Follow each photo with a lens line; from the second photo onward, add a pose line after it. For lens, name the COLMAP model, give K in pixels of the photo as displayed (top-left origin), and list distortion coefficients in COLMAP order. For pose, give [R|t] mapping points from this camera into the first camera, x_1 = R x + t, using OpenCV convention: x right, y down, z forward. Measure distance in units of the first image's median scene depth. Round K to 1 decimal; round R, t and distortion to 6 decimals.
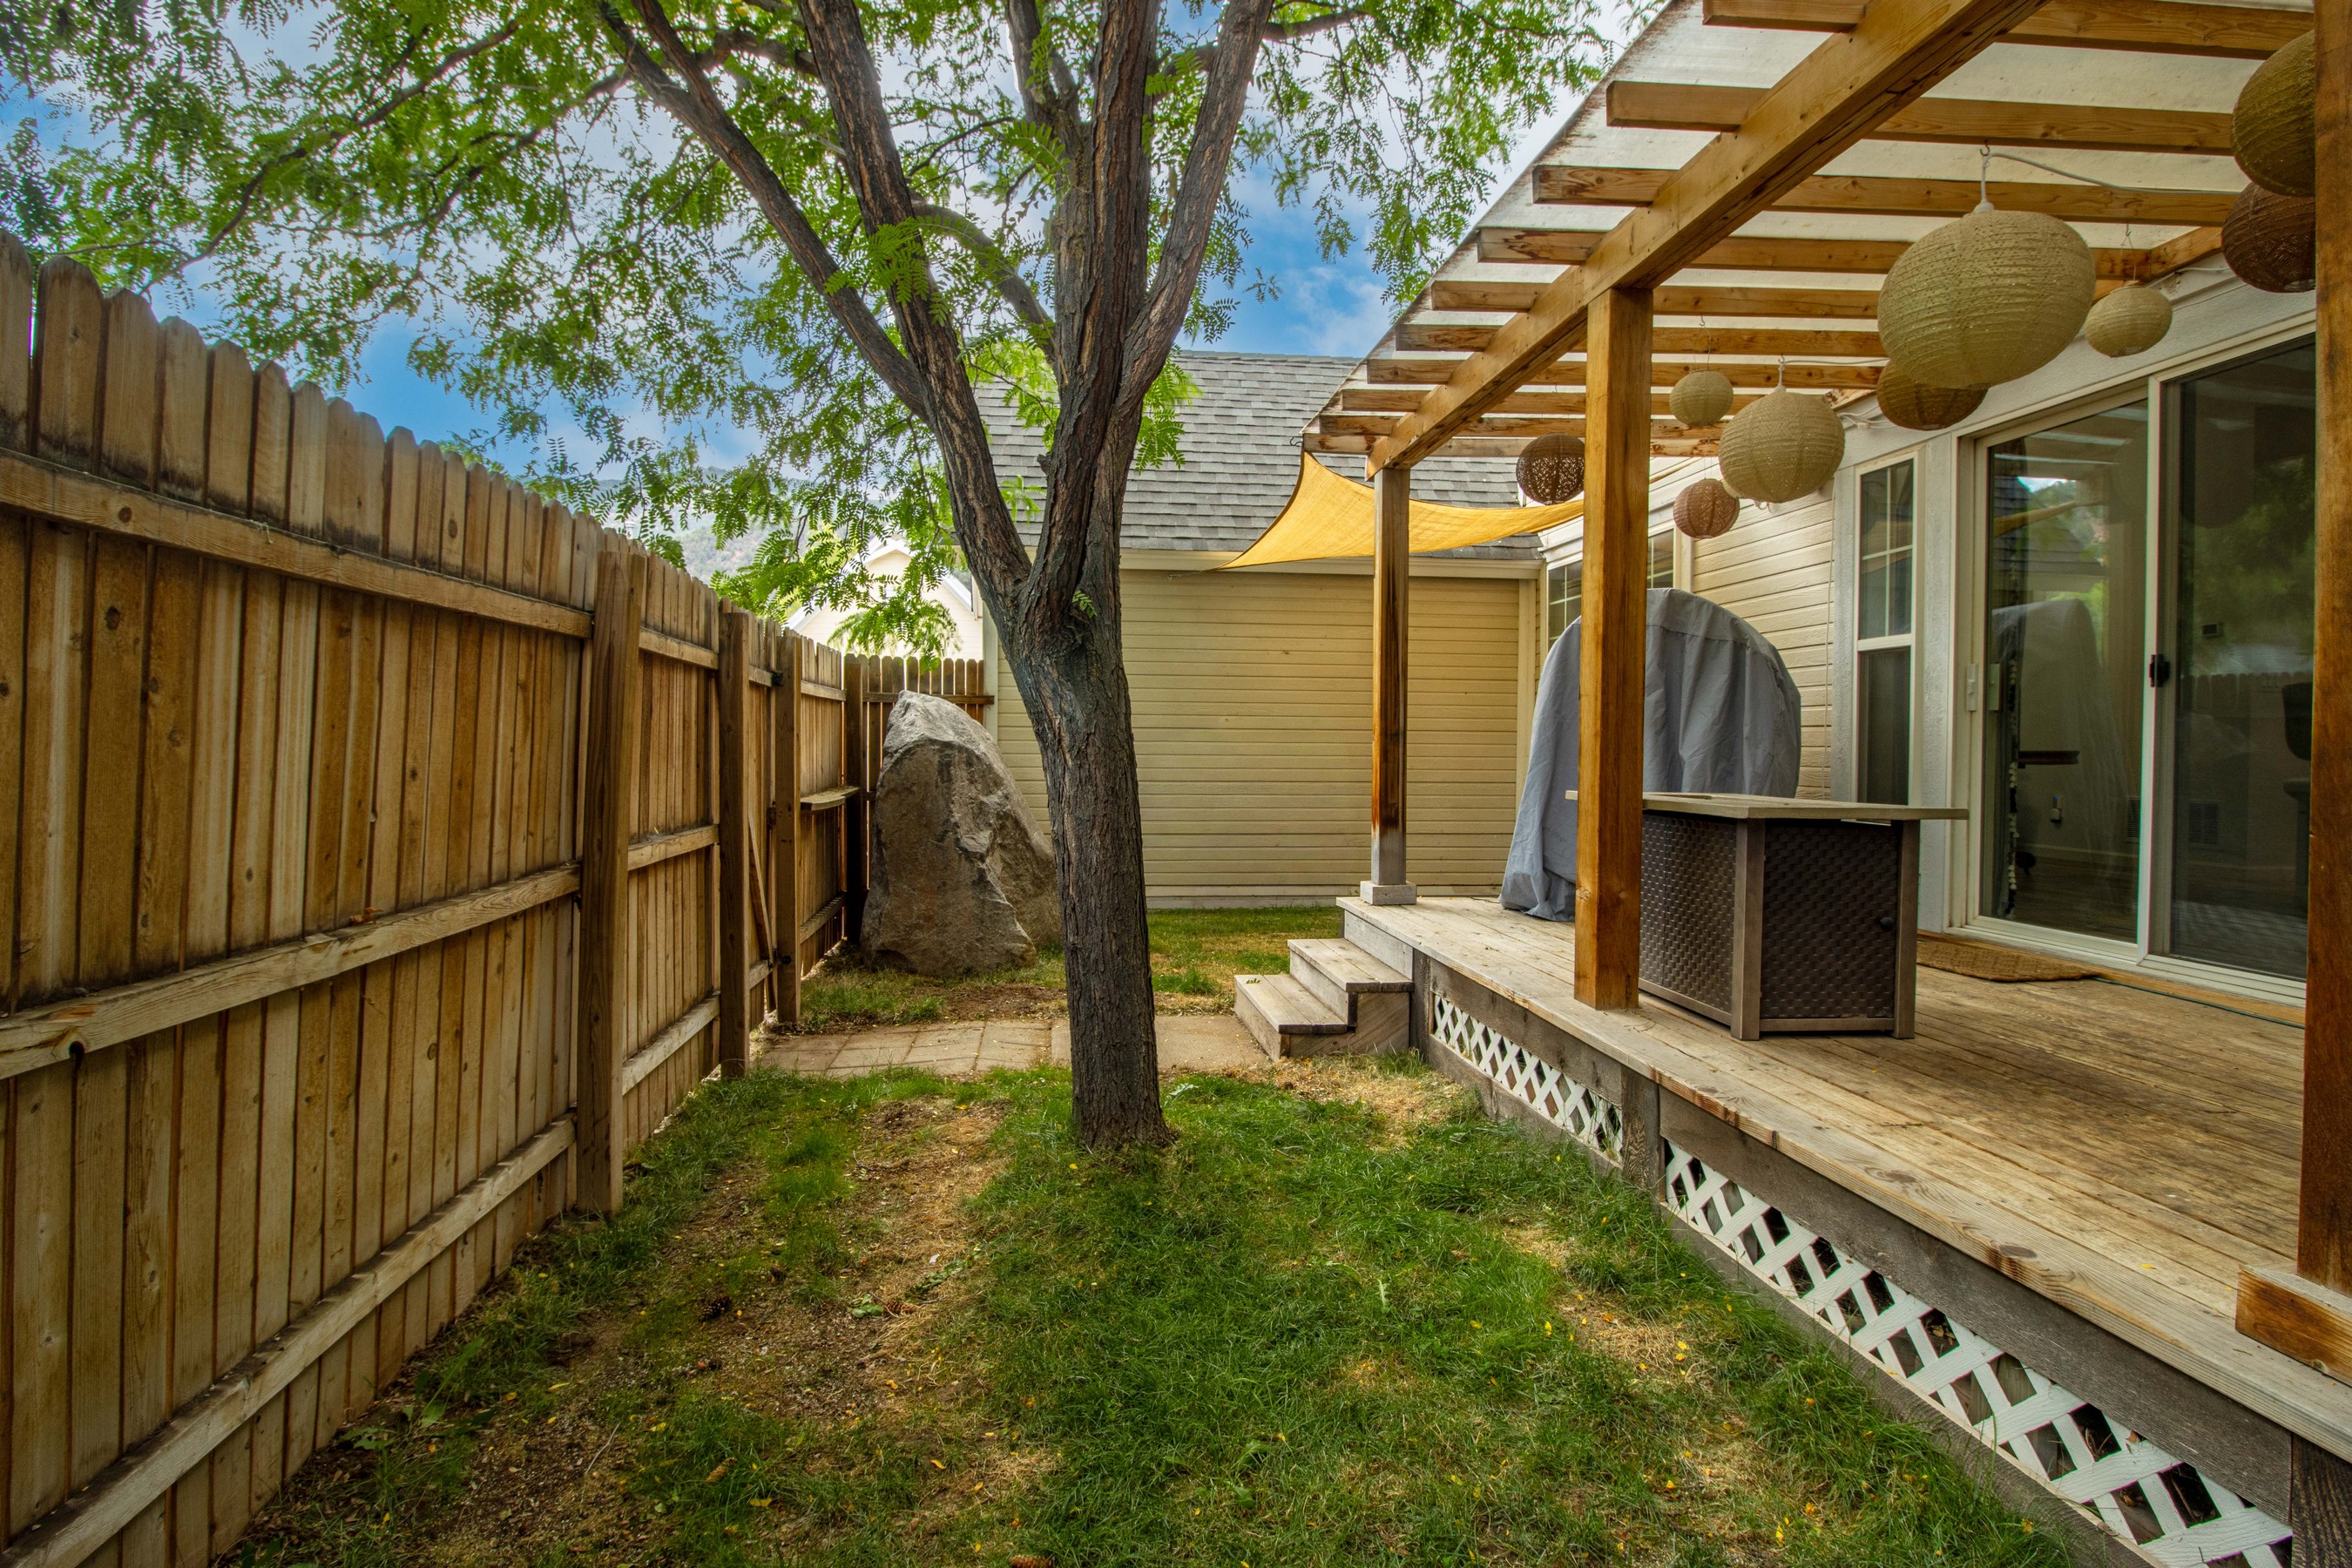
lens RADIAL K [[1195.9, 0, 1172.9], [0, 1195.9, 745.1], [0, 0, 1]] dist [0.000530, 0.000024]
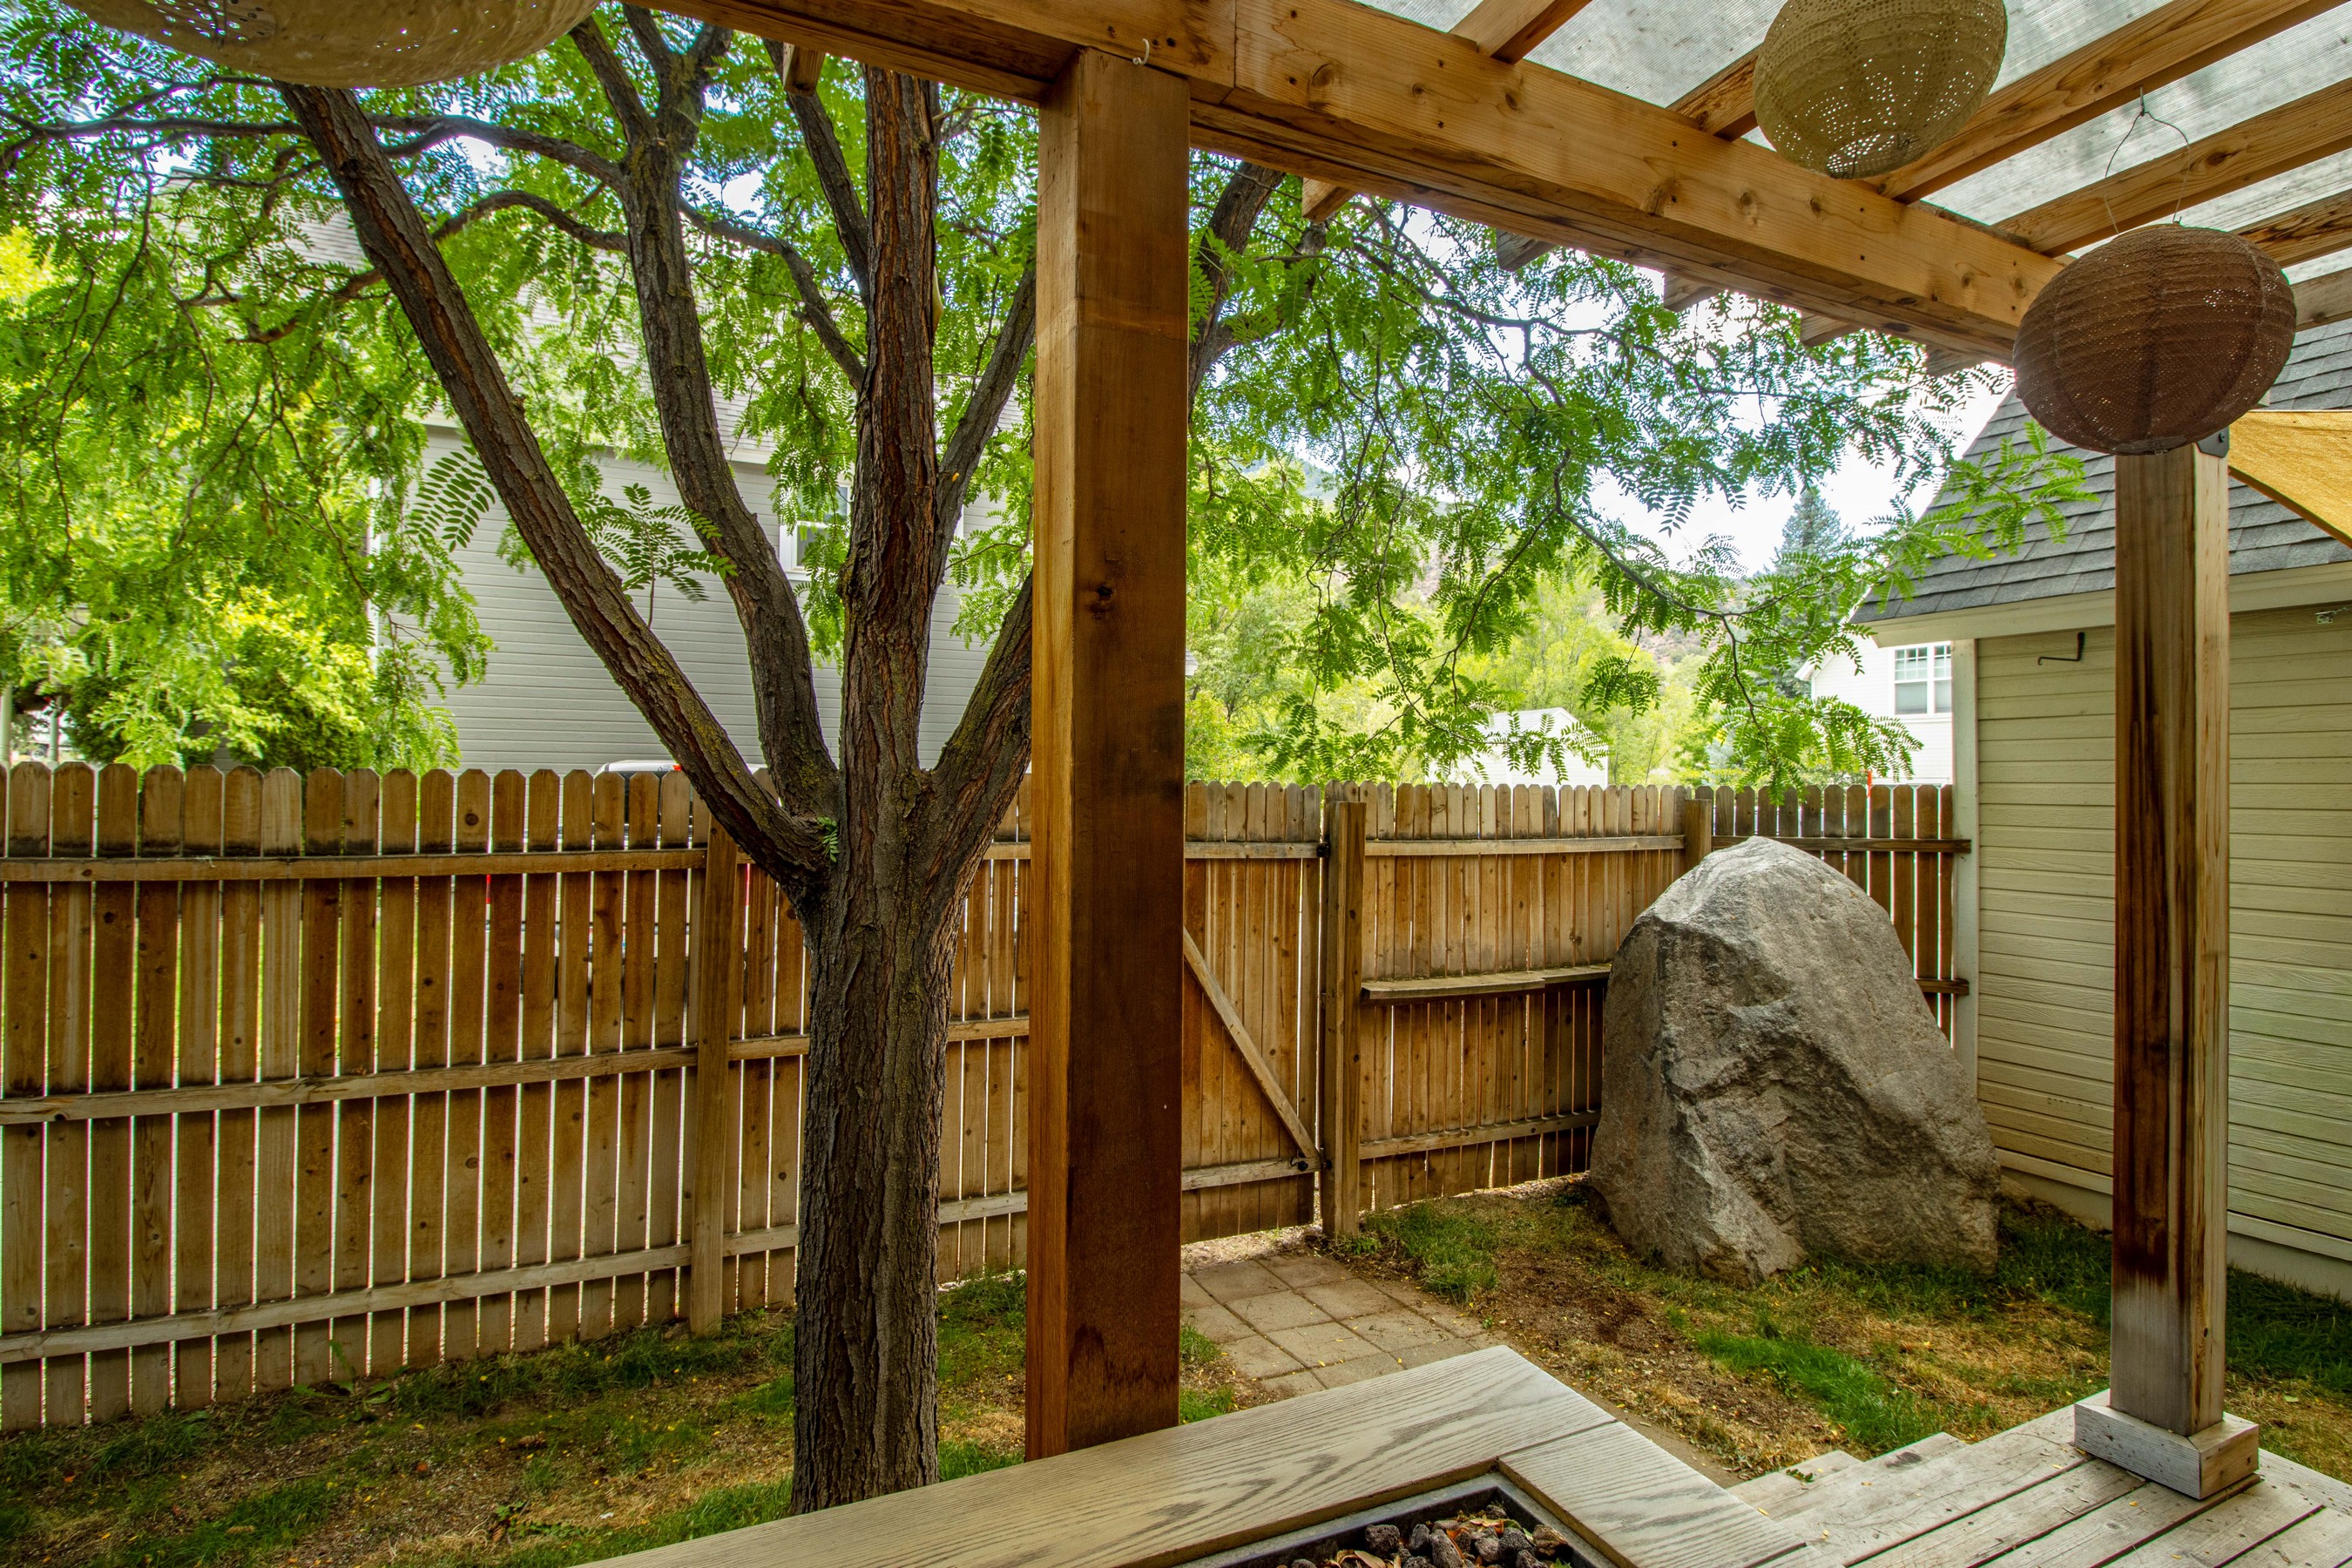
lens RADIAL K [[1196.6, 0, 1171.3], [0, 1196.6, 712.8], [0, 0, 1]] dist [0.001797, 0.000454]
pose [[0.318061, -0.056294, -0.946398, 0.415314], [-0.008729, 0.998019, -0.062298, -0.083009], [0.948030, 0.028075, 0.316939, 0.483304]]
